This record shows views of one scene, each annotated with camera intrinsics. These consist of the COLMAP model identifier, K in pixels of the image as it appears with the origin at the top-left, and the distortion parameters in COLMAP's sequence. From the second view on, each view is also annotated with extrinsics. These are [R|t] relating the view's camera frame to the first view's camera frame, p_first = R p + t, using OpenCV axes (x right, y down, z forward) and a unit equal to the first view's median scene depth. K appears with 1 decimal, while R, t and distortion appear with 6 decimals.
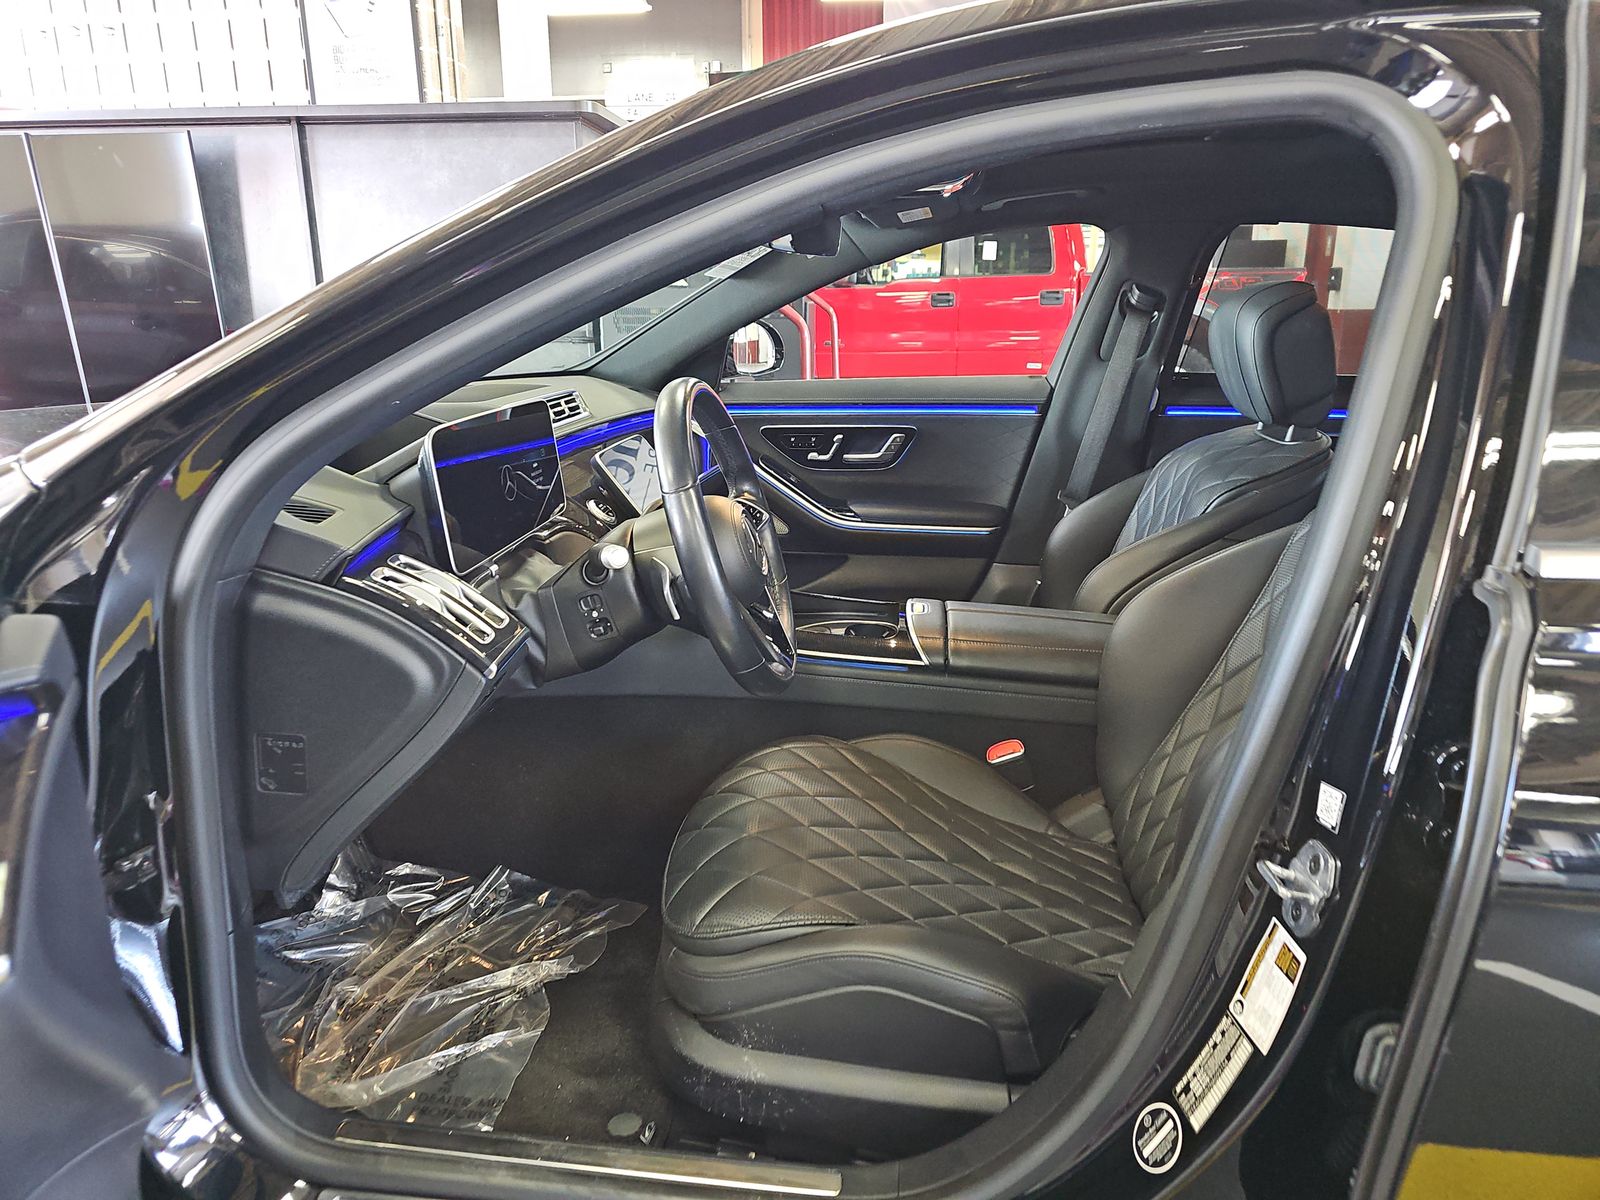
lens RADIAL K [[1002.4, 0, 800.0], [0, 1002.4, 600.0], [0, 0, 1]] dist [-0.006407, 0.003912]
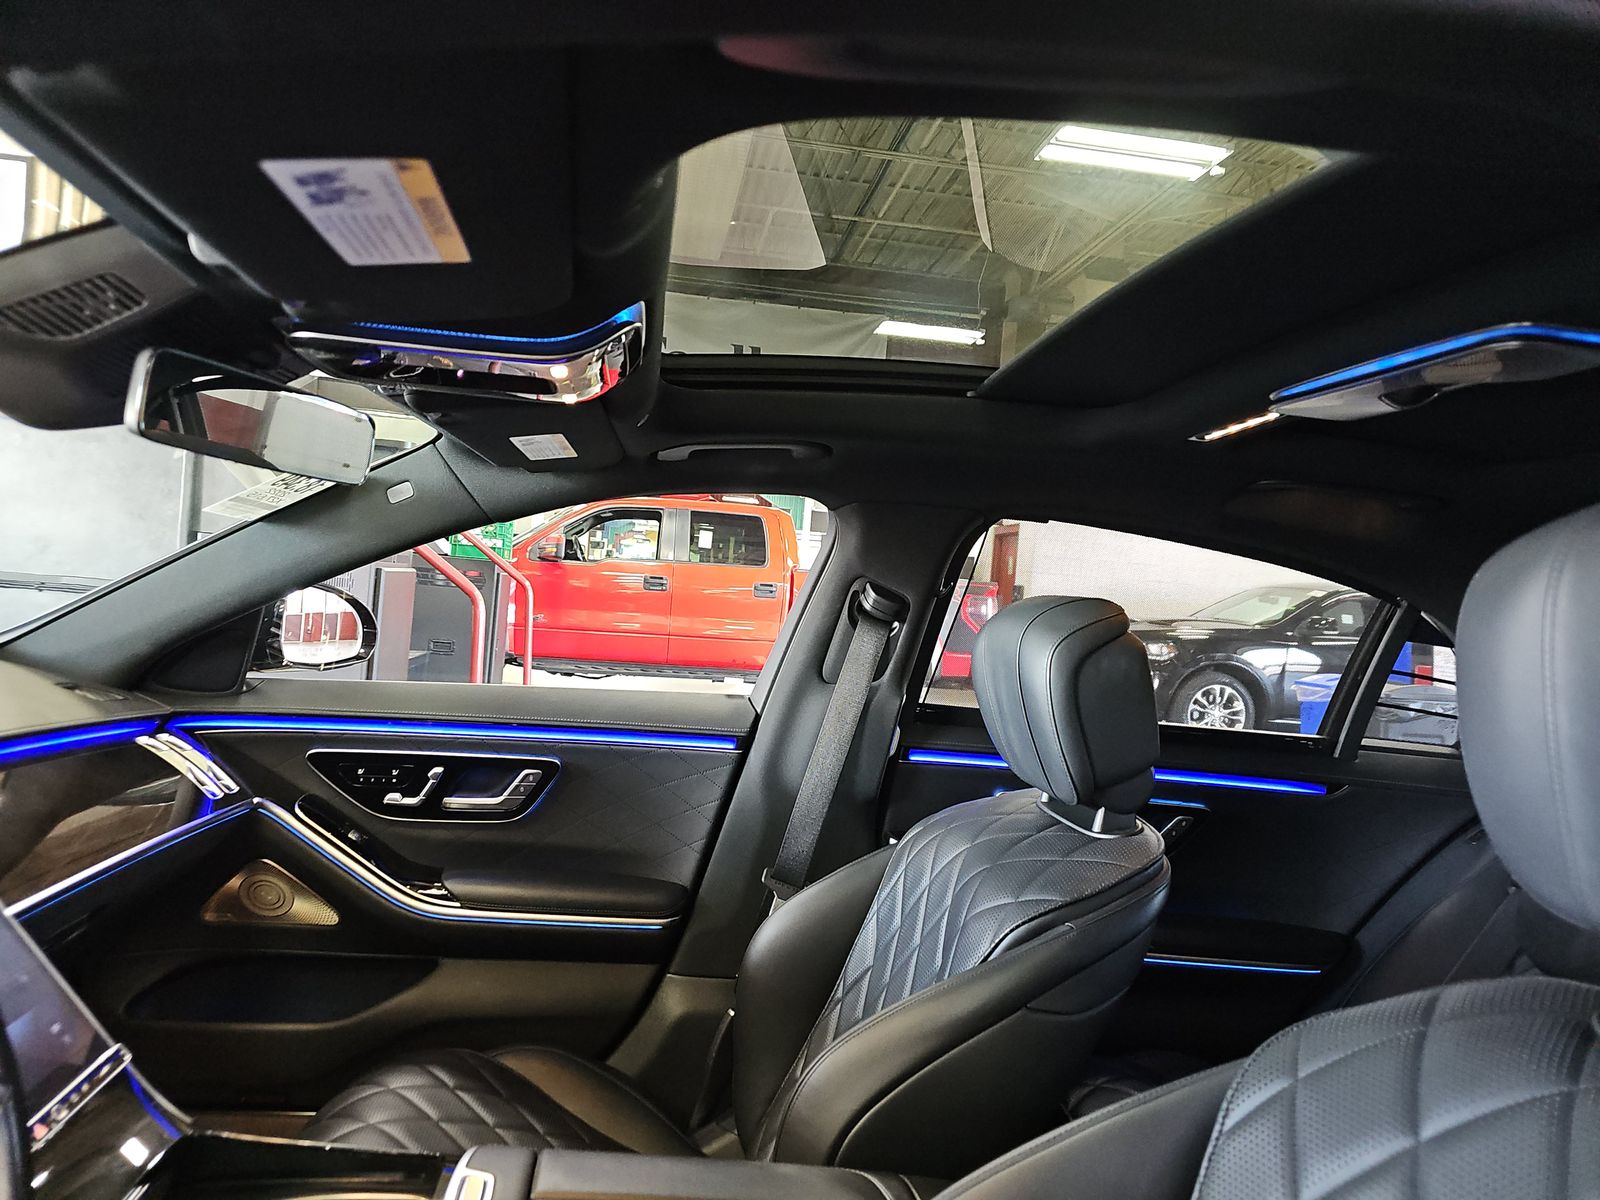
lens RADIAL K [[1002.4, 0, 800.0], [0, 1002.4, 600.0], [0, 0, 1]] dist [-0.006407, 0.003912]
pose [[0.960497, 0.080067, 0.266524, 0.086467], [-0.004794, 0.962337, -0.271818, -0.098166], [-0.278249, 0.259802, 0.924705, 0.319522]]
